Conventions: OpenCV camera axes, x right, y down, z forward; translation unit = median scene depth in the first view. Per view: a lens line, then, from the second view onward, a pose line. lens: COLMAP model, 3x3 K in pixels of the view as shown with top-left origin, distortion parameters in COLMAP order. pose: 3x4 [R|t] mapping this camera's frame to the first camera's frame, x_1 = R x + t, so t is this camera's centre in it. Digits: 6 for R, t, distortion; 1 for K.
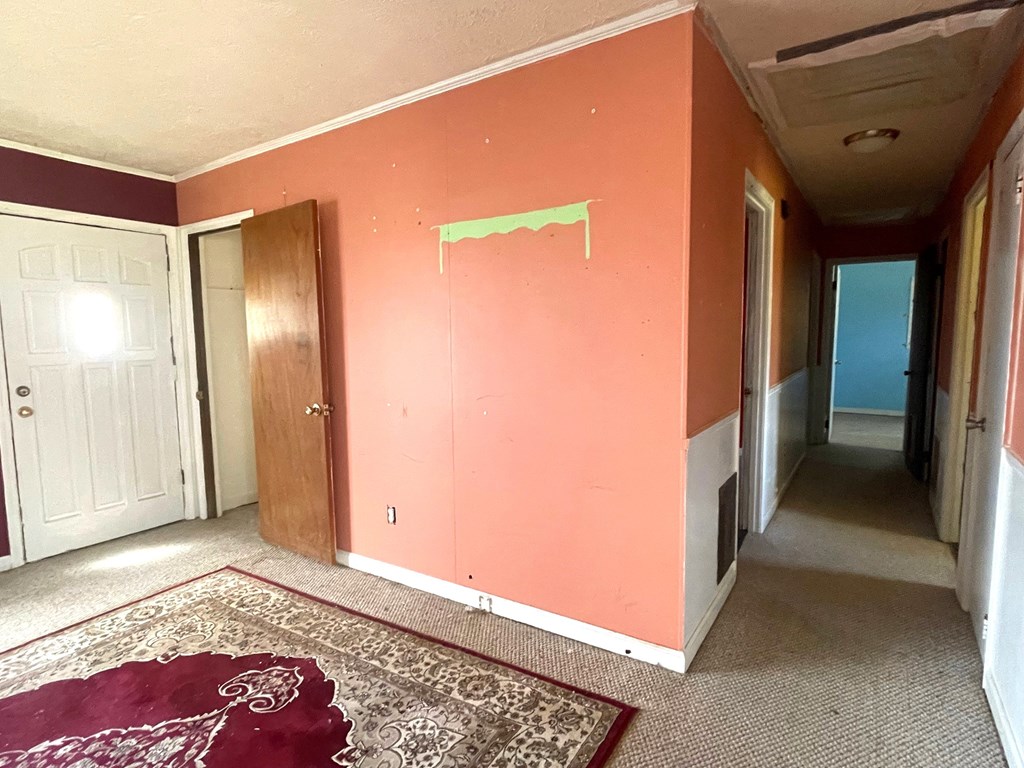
lens RADIAL K [[546.9, 0, 494.9], [0, 546.9, 388.6], [0, 0, 1]] dist [-0.000636, -0.000314]
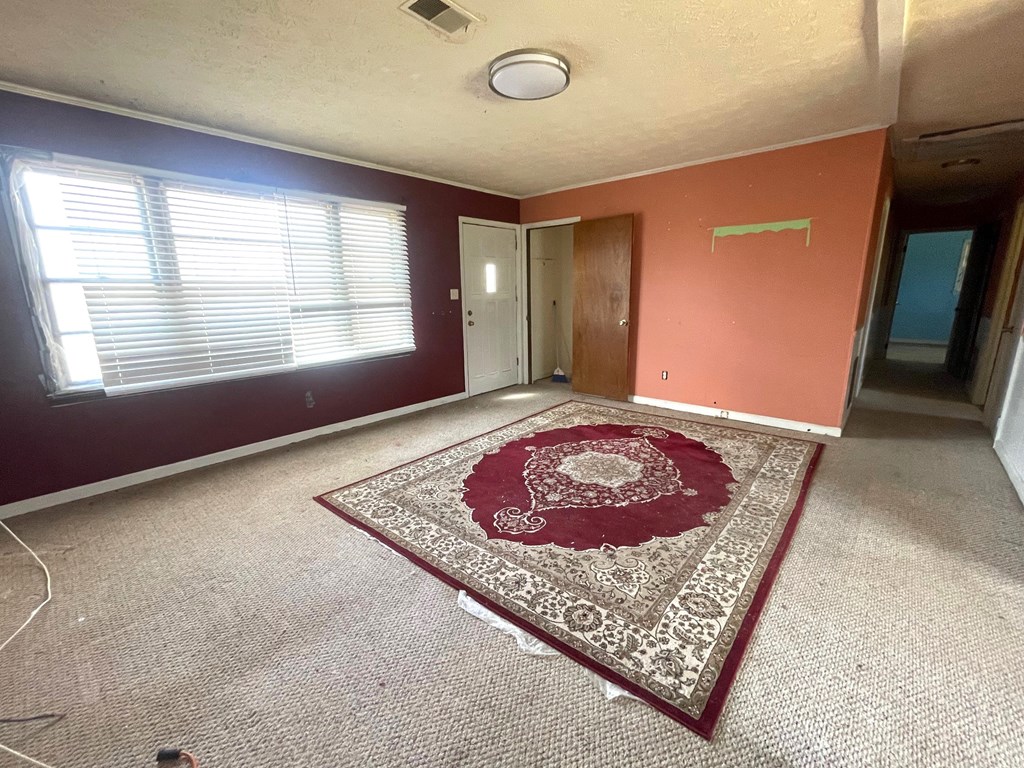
lens RADIAL K [[419.5, 0, 513.4], [0, 419.5, 379.0], [0, 0, 1]] dist [-0.000677, -0.000135]
pose [[0.989879, 0.028677, -0.138986, -0.666196], [-0.011676, 0.992507, 0.121629, 0.080667], [0.141433, -0.118775, 0.982797, -0.754944]]
